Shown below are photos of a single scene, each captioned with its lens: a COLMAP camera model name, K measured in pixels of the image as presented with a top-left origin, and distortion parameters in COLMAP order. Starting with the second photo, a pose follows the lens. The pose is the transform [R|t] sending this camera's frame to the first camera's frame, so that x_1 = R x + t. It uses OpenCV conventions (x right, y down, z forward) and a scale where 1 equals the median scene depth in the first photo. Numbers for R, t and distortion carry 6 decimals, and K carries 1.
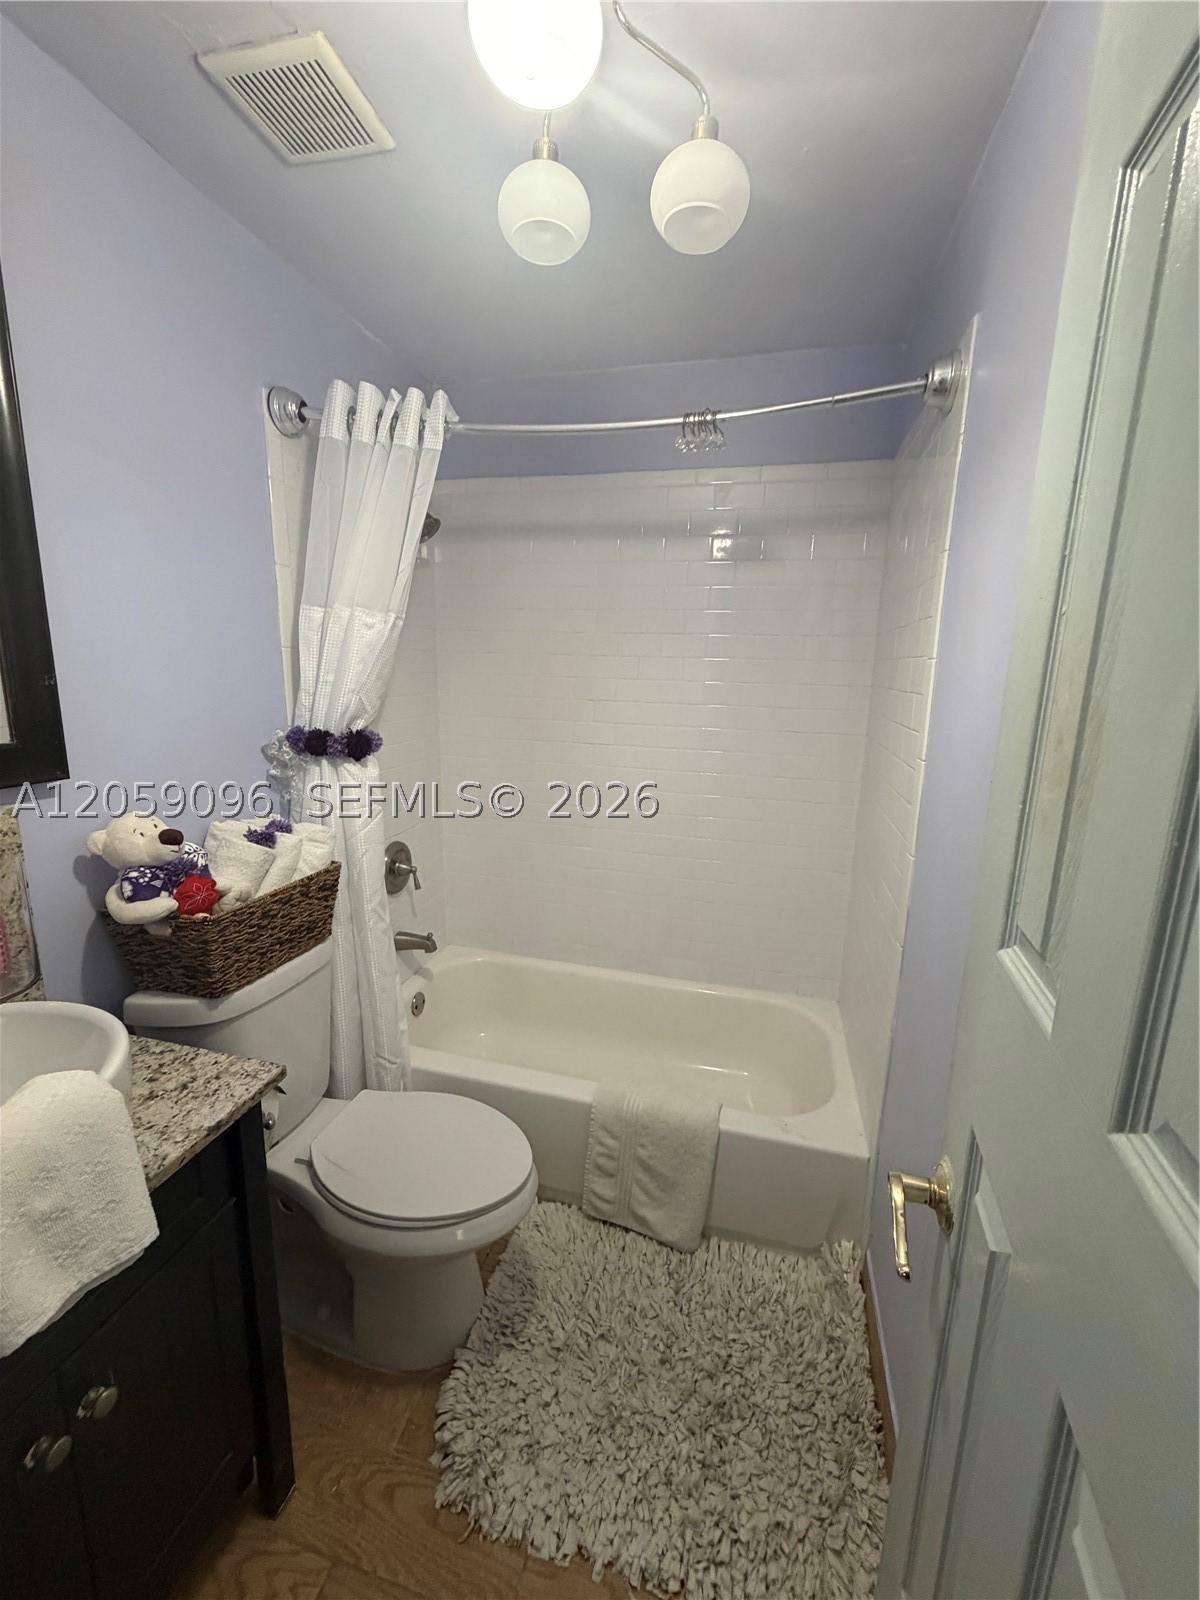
lens RADIAL K [[640.5, 0, 598.1], [0, 640.5, 799.4], [0, 0, 1]] dist [0.000316, 0.001075]
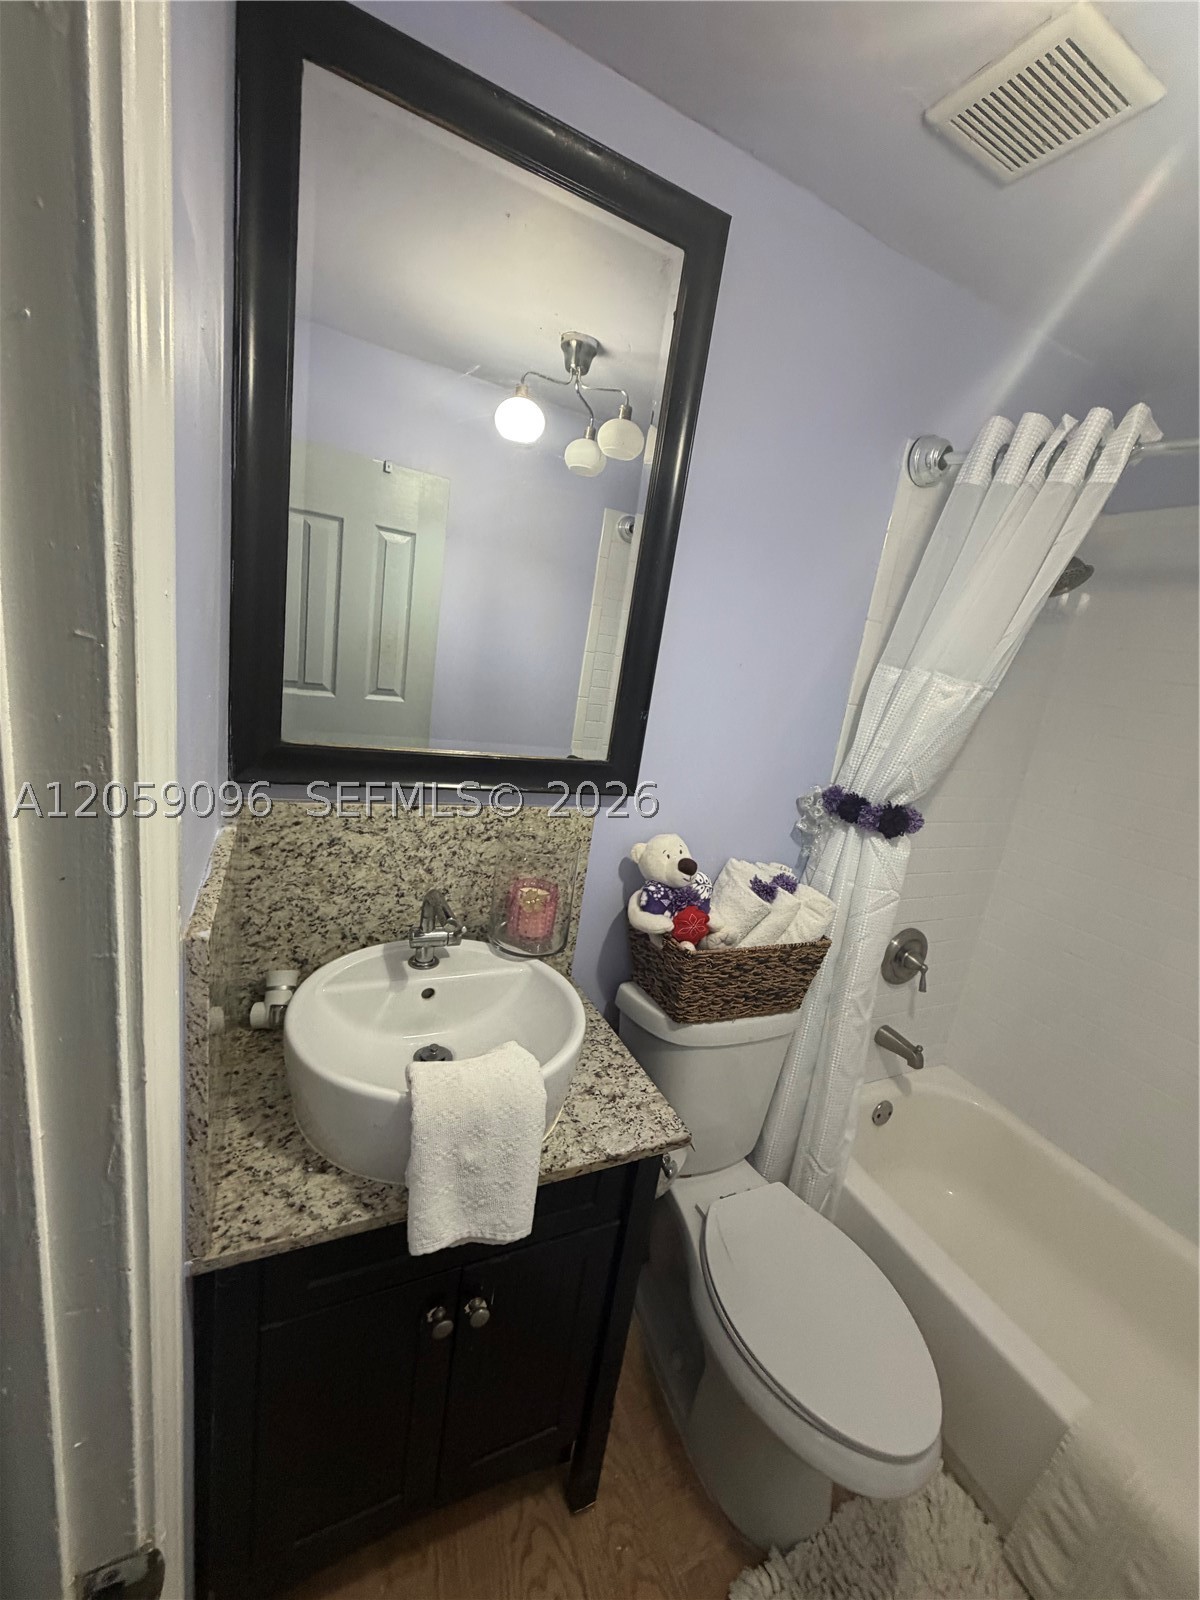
lens RADIAL K [[640.5, 0, 600.0], [0, 640.5, 798.0], [0, 0, 1]] dist [0.000316, 0.001075]
pose [[0.637395, 0.242409, -0.731413, 0.010446], [-0.275340, 0.958208, 0.077627, -0.080404], [0.719663, 0.151909, 0.677502, 0.107391]]
